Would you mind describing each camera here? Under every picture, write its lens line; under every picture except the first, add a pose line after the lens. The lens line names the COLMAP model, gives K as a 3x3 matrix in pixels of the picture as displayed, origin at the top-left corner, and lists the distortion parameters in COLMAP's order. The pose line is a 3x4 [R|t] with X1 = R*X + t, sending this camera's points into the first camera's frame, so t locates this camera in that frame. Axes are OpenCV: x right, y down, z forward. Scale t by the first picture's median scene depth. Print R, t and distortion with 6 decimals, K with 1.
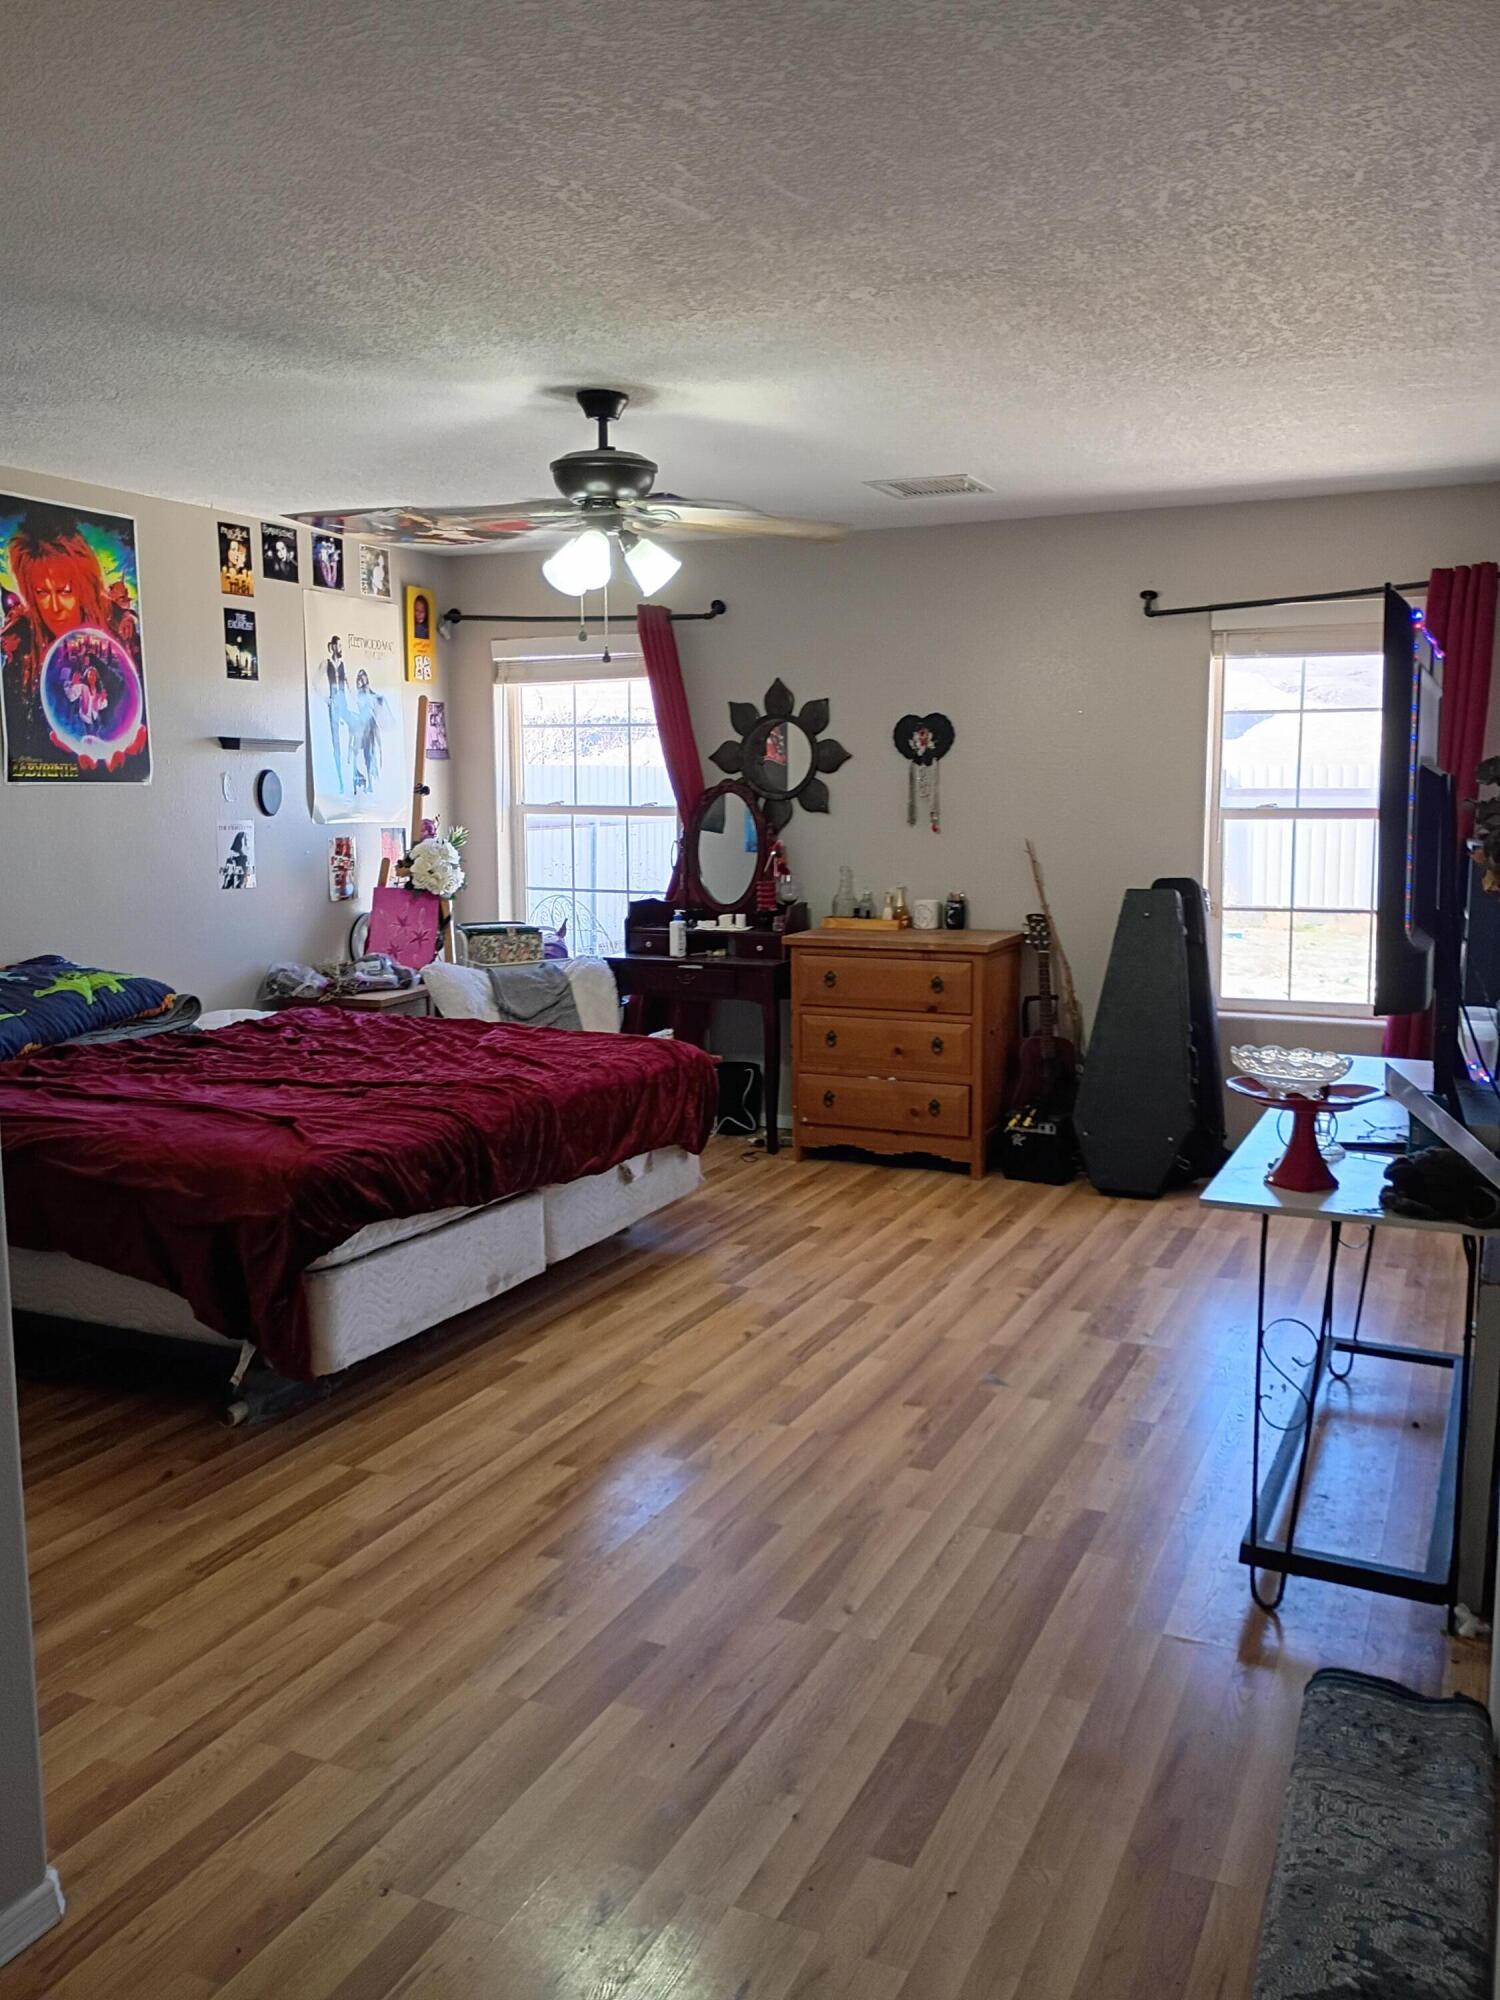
lens RADIAL K [[1646.9, 0, 765.1], [0, 1646.9, 1003.0], [0, 0, 1]] dist [0.057602, -0.067071]
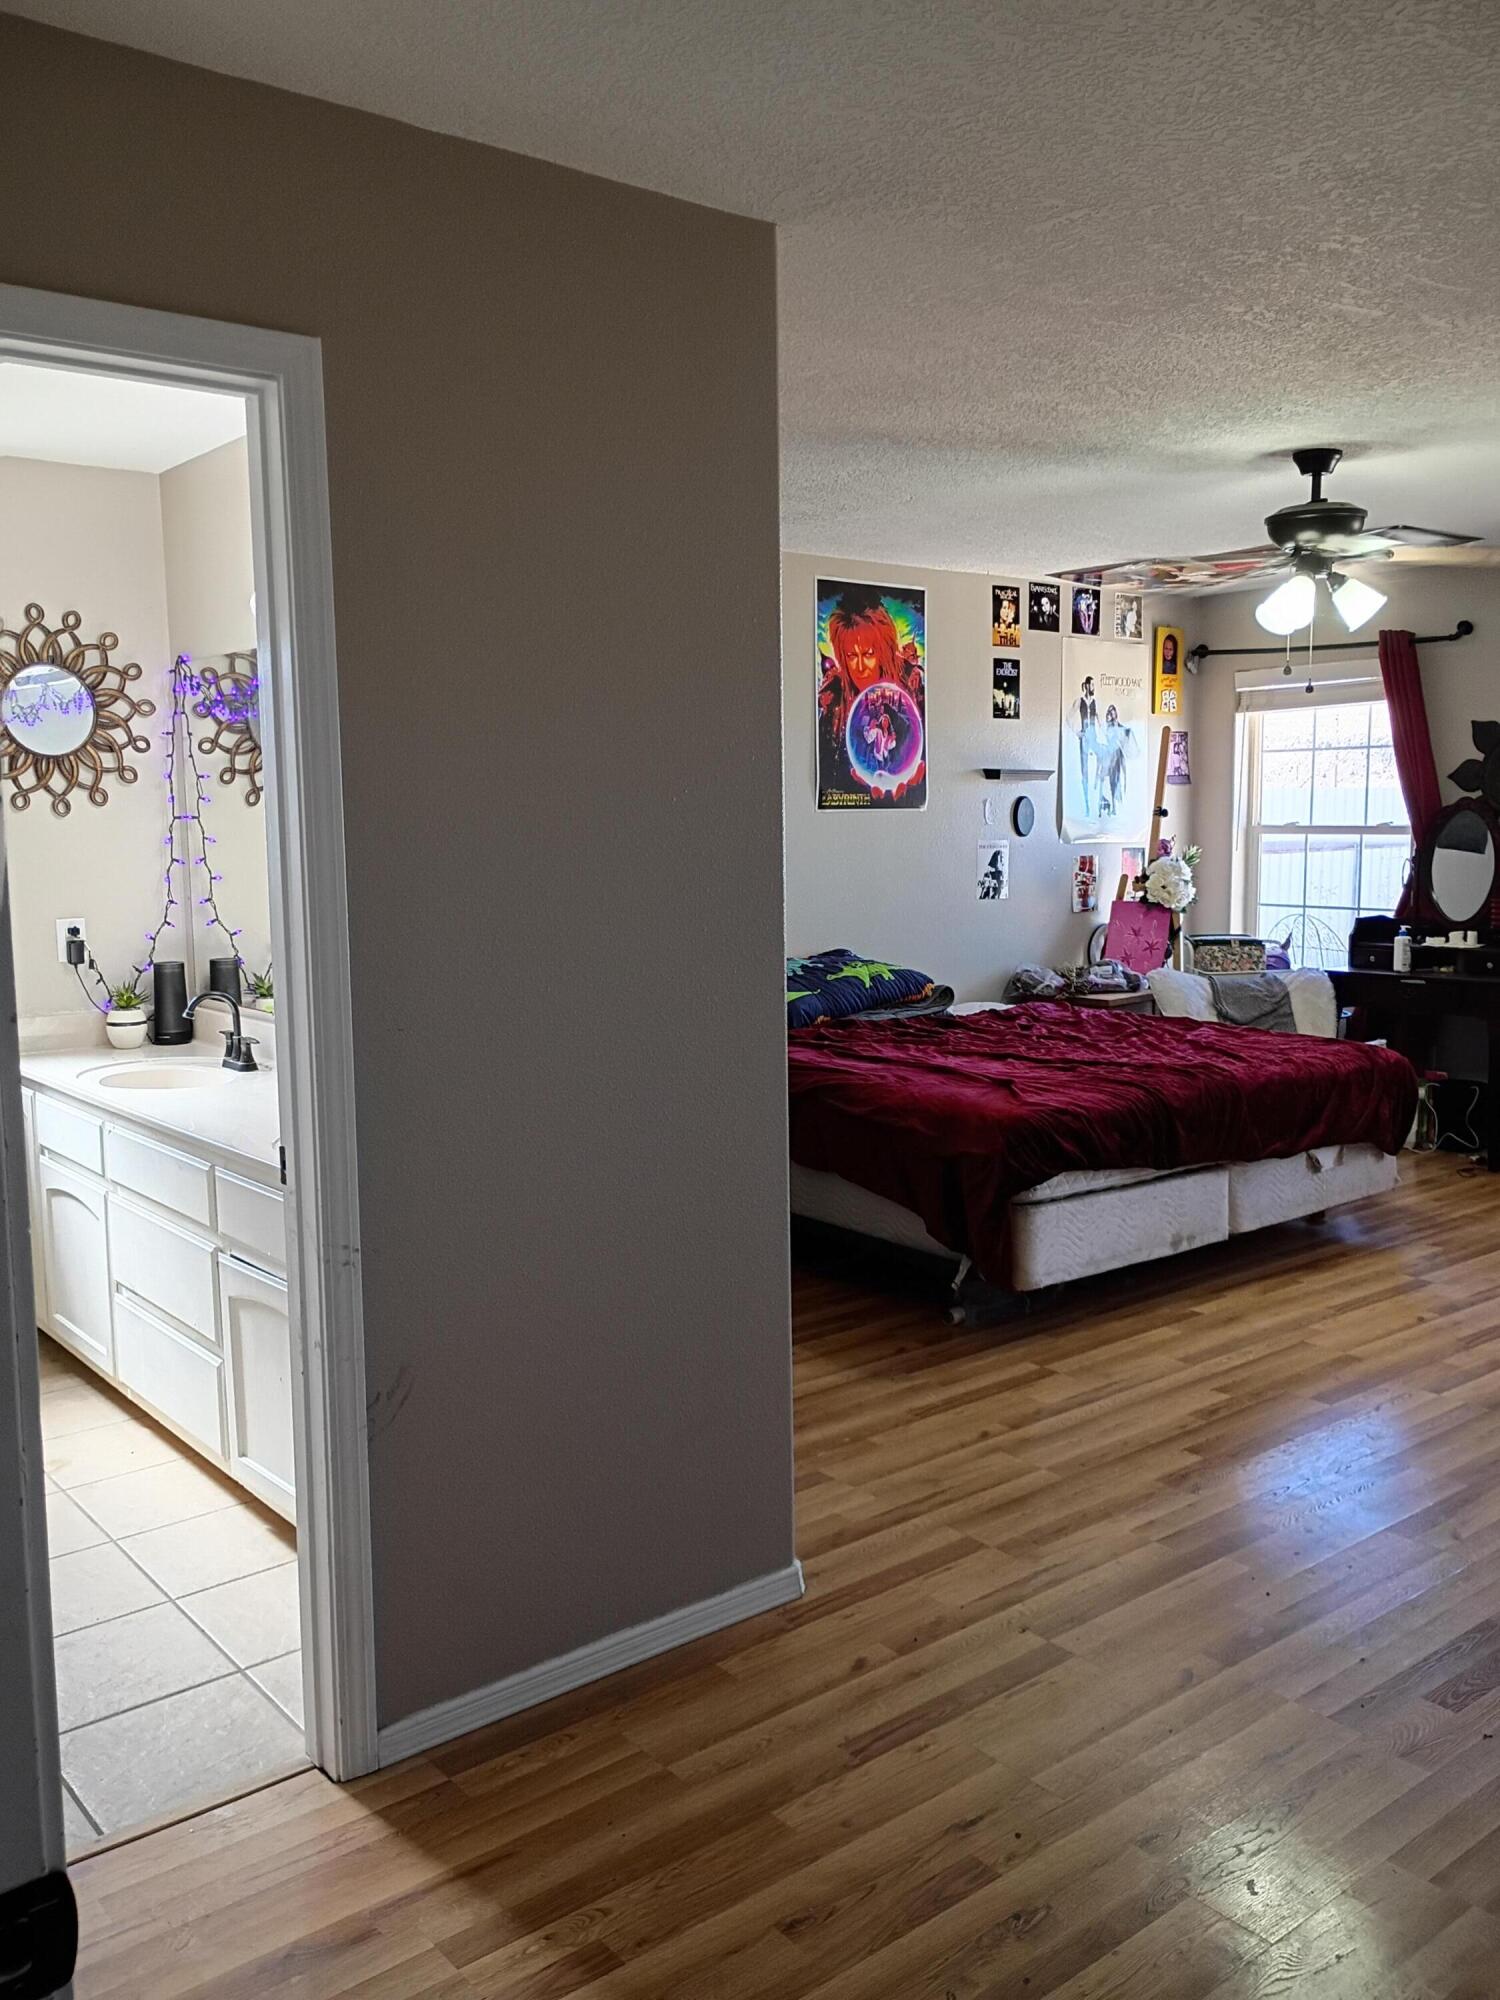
lens RADIAL K [[1646.9, 0, 765.1], [0, 1646.9, 1003.0], [0, 0, 1]] dist [0.057602, -0.067071]
pose [[0.894944, 0.042175, -0.444180, 0.068793], [-0.049372, 0.998770, -0.004642, 0.021006], [0.443438, 0.026084, 0.895926, -0.129660]]
